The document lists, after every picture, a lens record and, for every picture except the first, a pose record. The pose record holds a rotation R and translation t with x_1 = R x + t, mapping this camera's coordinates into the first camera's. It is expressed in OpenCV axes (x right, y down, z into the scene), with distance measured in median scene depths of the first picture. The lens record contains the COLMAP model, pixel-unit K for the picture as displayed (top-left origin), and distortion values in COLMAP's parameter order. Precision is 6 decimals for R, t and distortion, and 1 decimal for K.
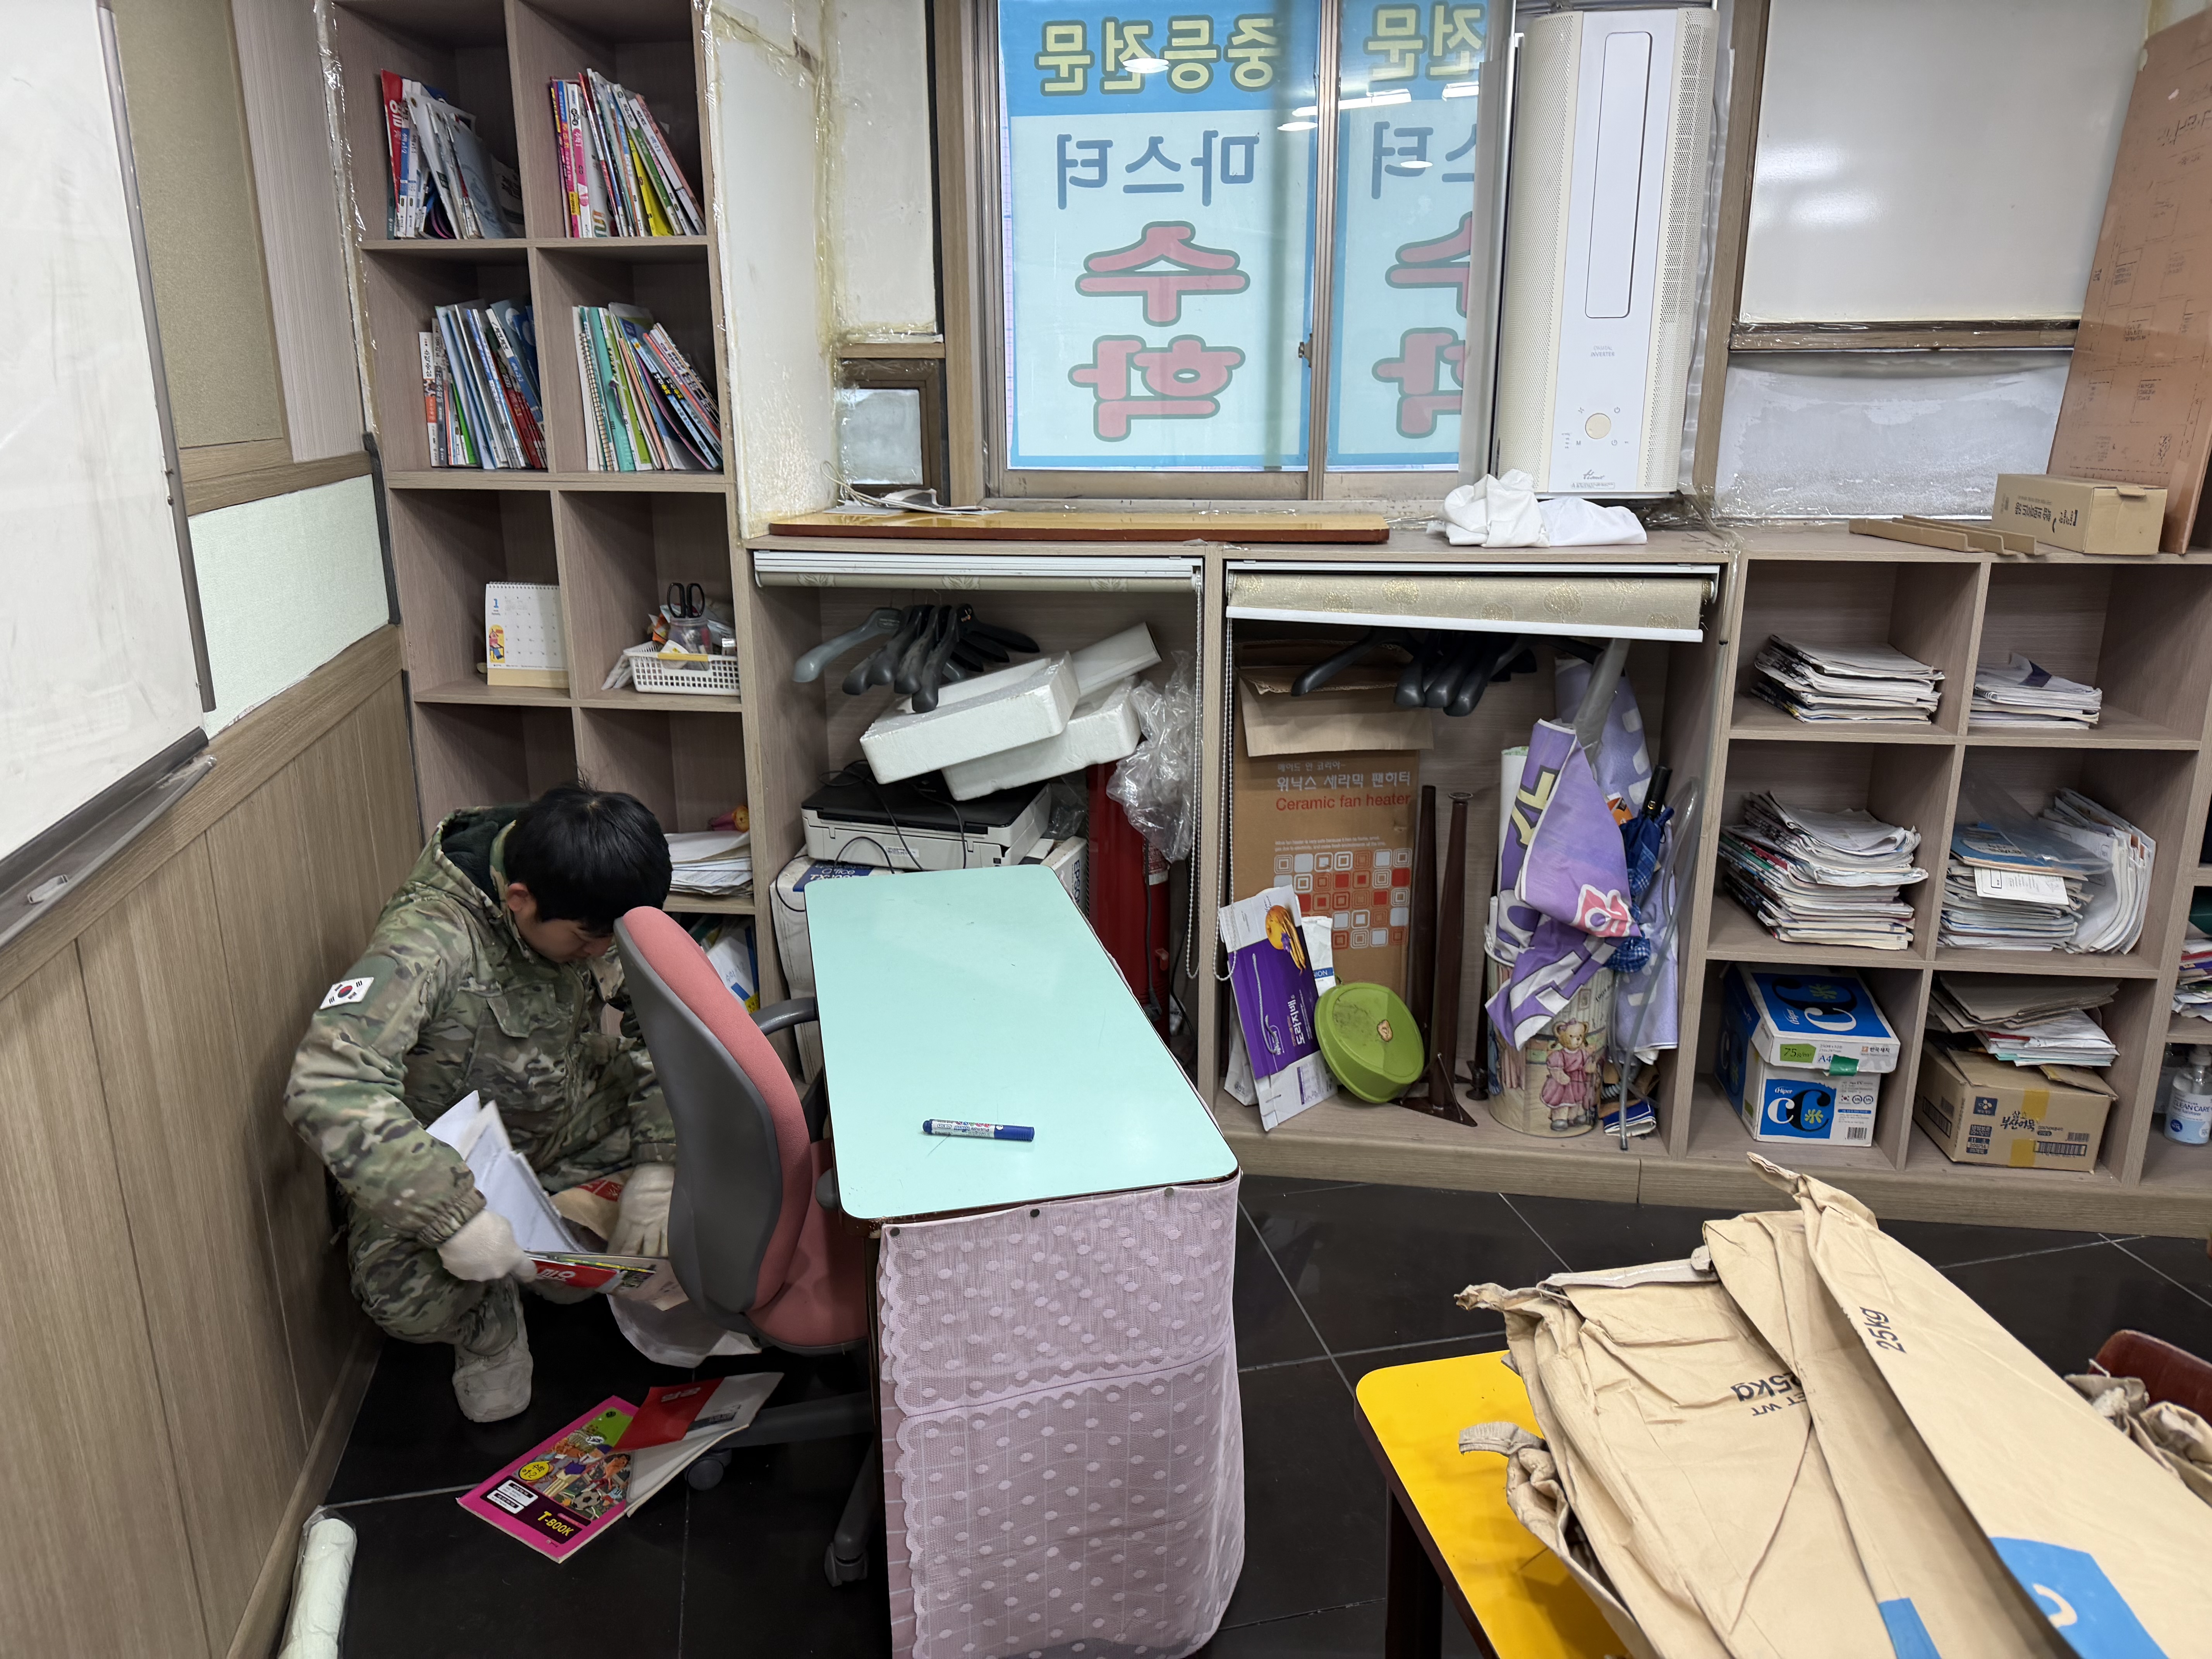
lens RADIAL K [[1589.5, 0, 1106.0], [0, 1589.5, 829.5], [0, 0, 1]] dist [0.200426, -0.412035]
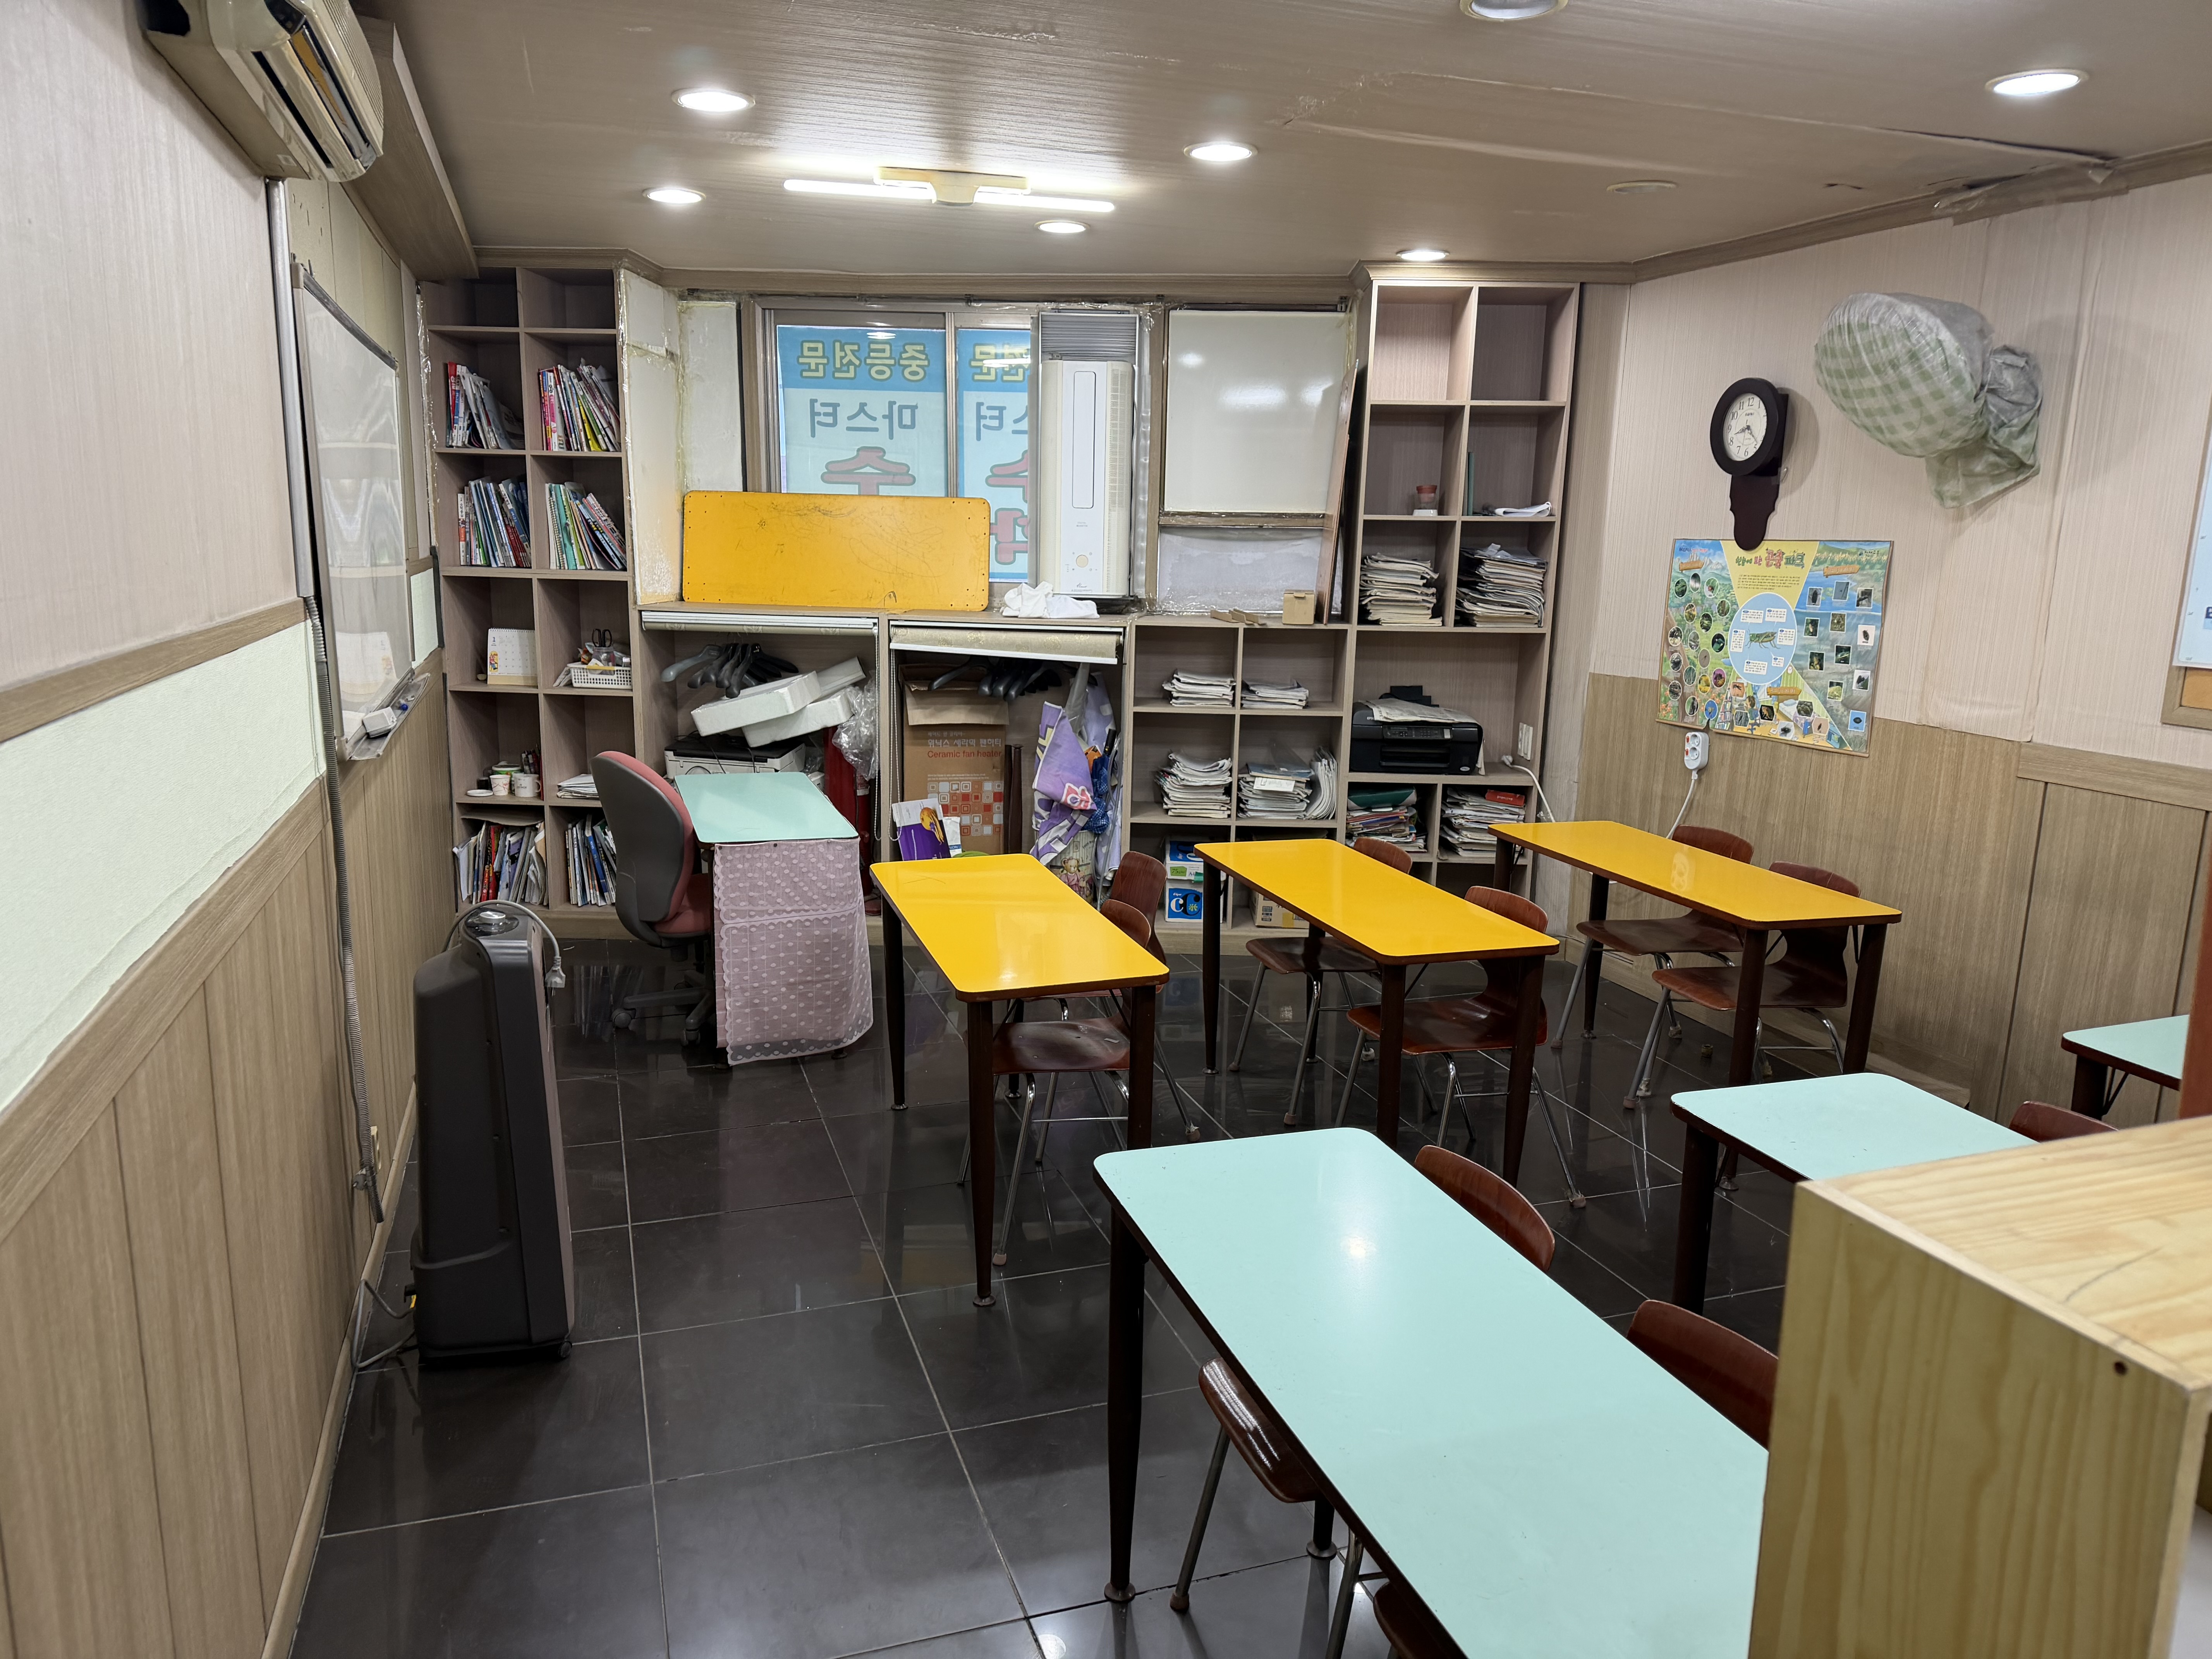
lens RADIAL K [[1589.5, 0, 1106.0], [0, 1589.5, 829.5], [0, 0, 1]] dist [0.200426, -0.412035]
pose [[0.993420, 0.002859, 0.114492, 0.105503], [0.005896, 0.997086, -0.076059, 0.226037], [-0.114376, 0.076233, 0.990508, -0.909670]]
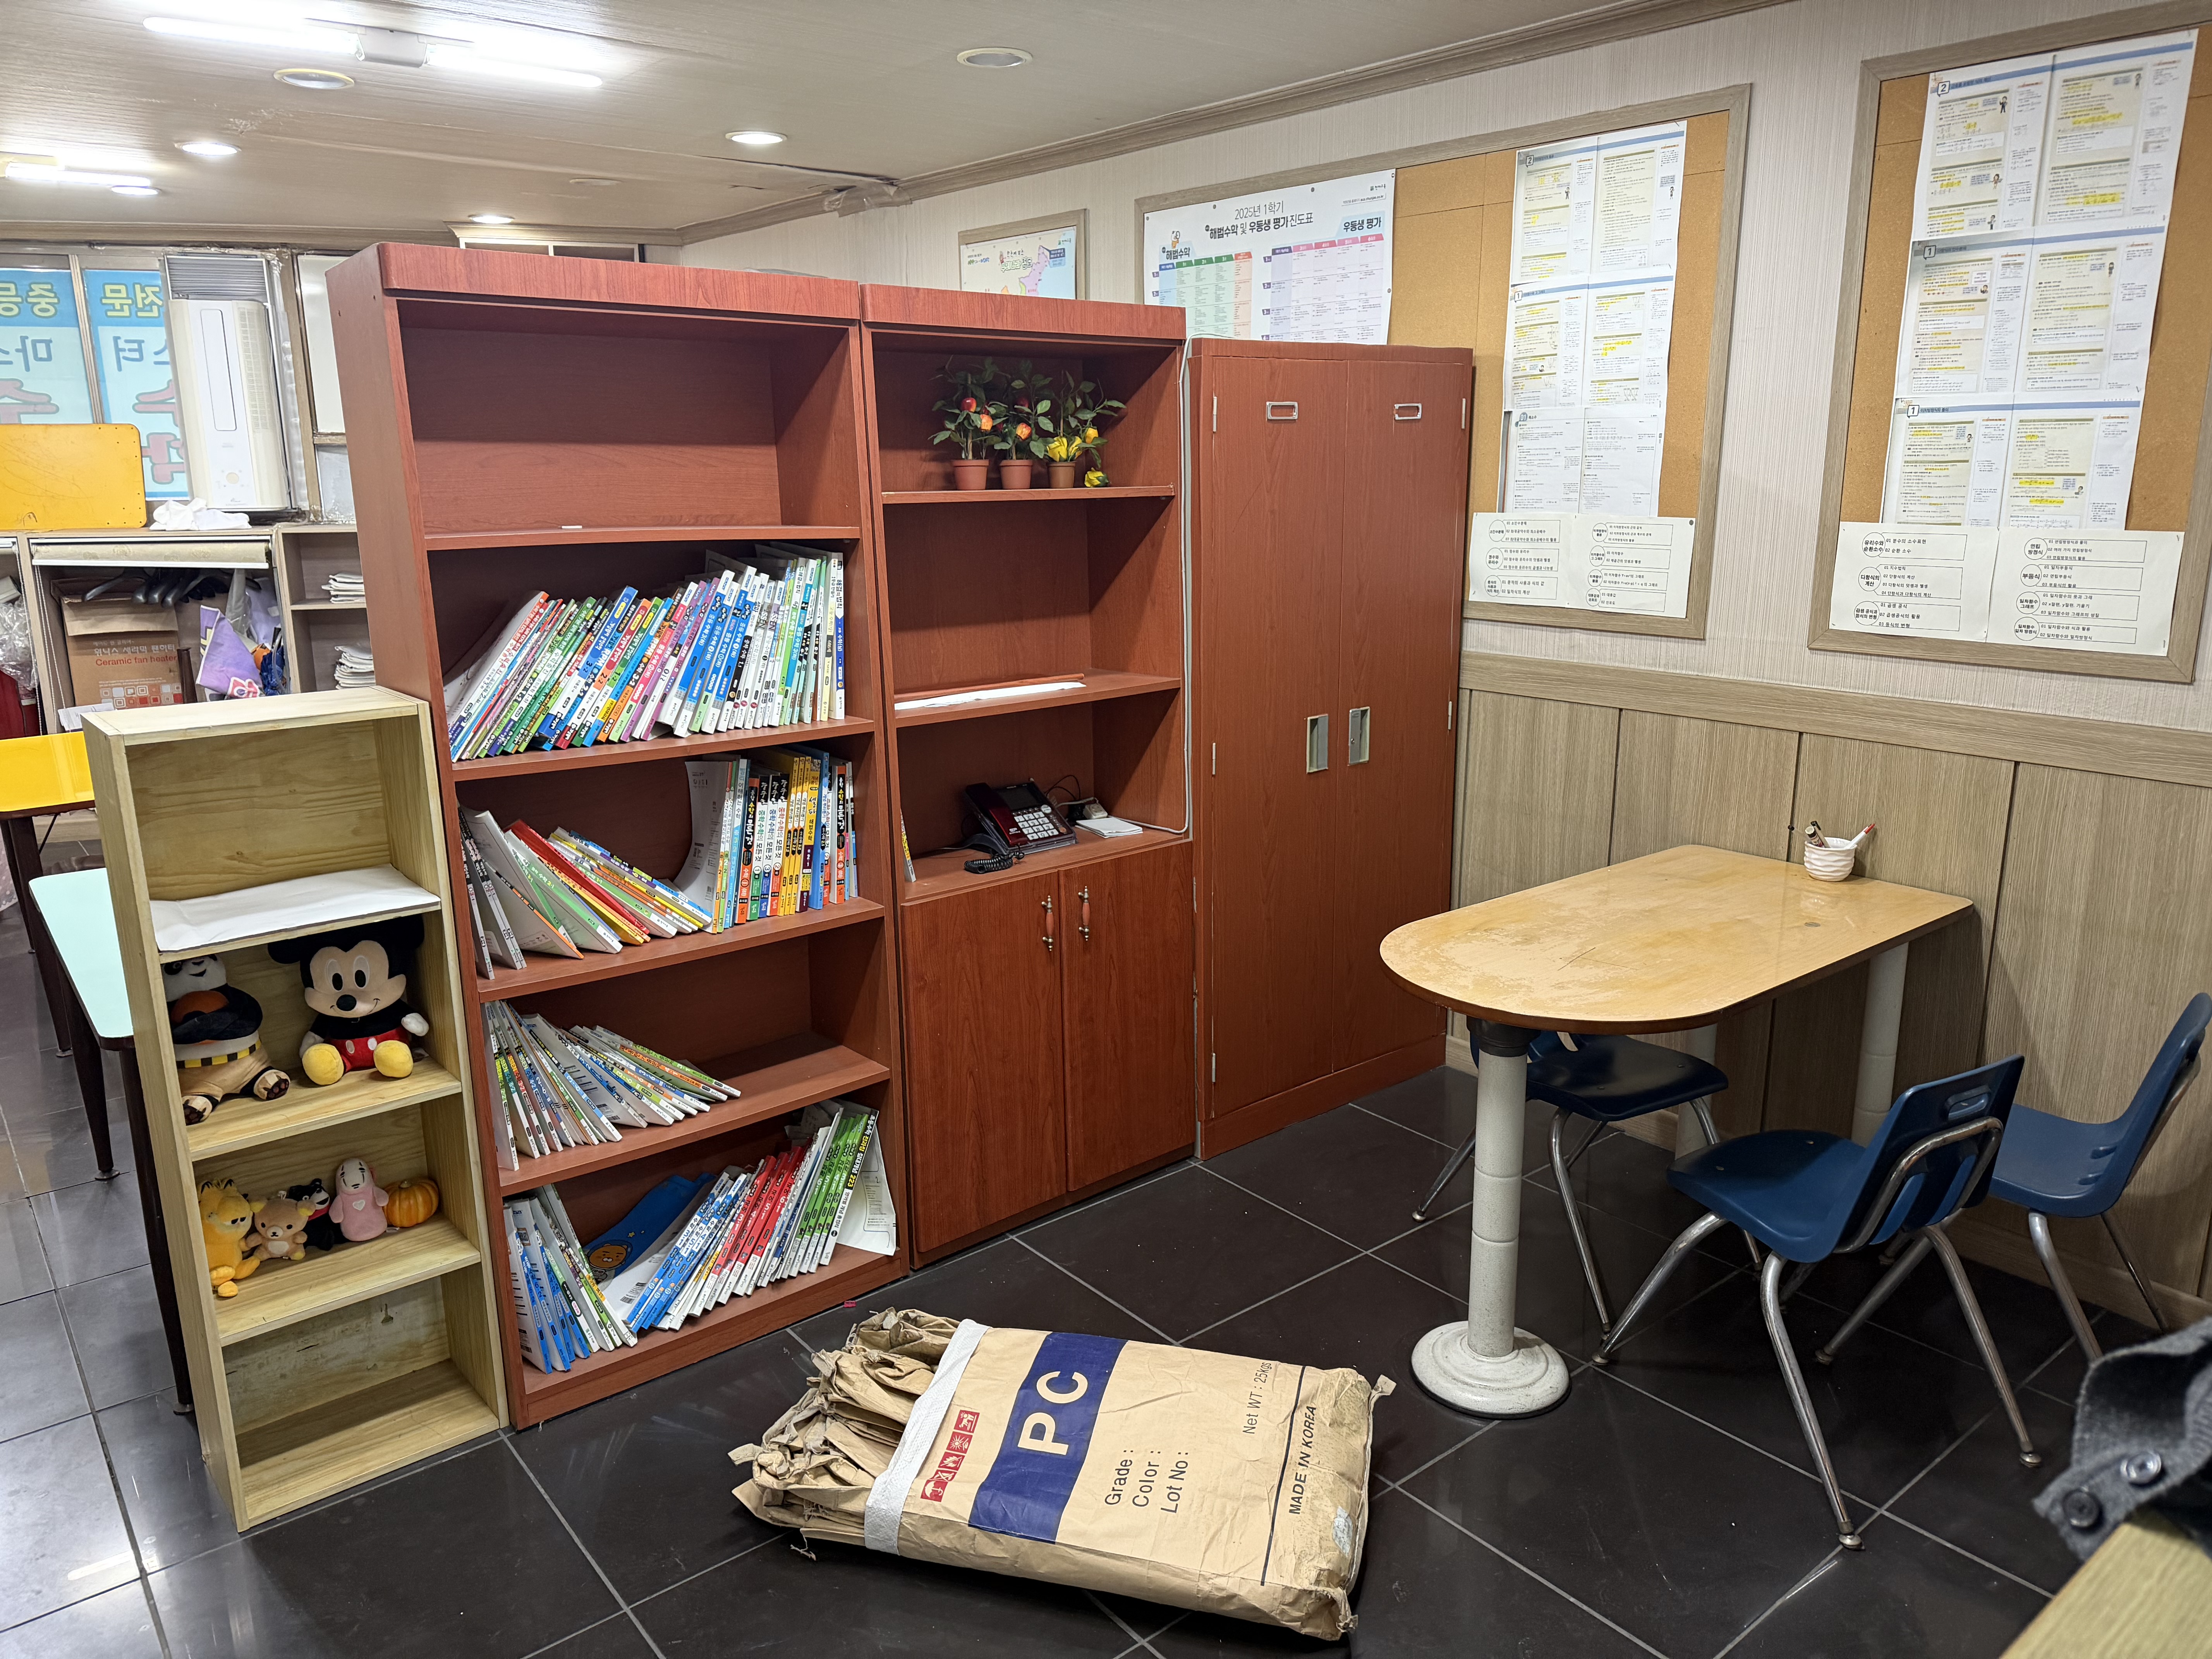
lens RADIAL K [[1588.7, 0, 1109.7], [0, 1588.7, 805.9], [0, 0, 1]] dist [0.002701, -0.003157]
pose [[0.888361, -0.101636, 0.447755, 0.342594], [0.121220, 0.992509, -0.015215, 0.366601], [-0.442854, 0.067793, 0.894027, -1.416099]]
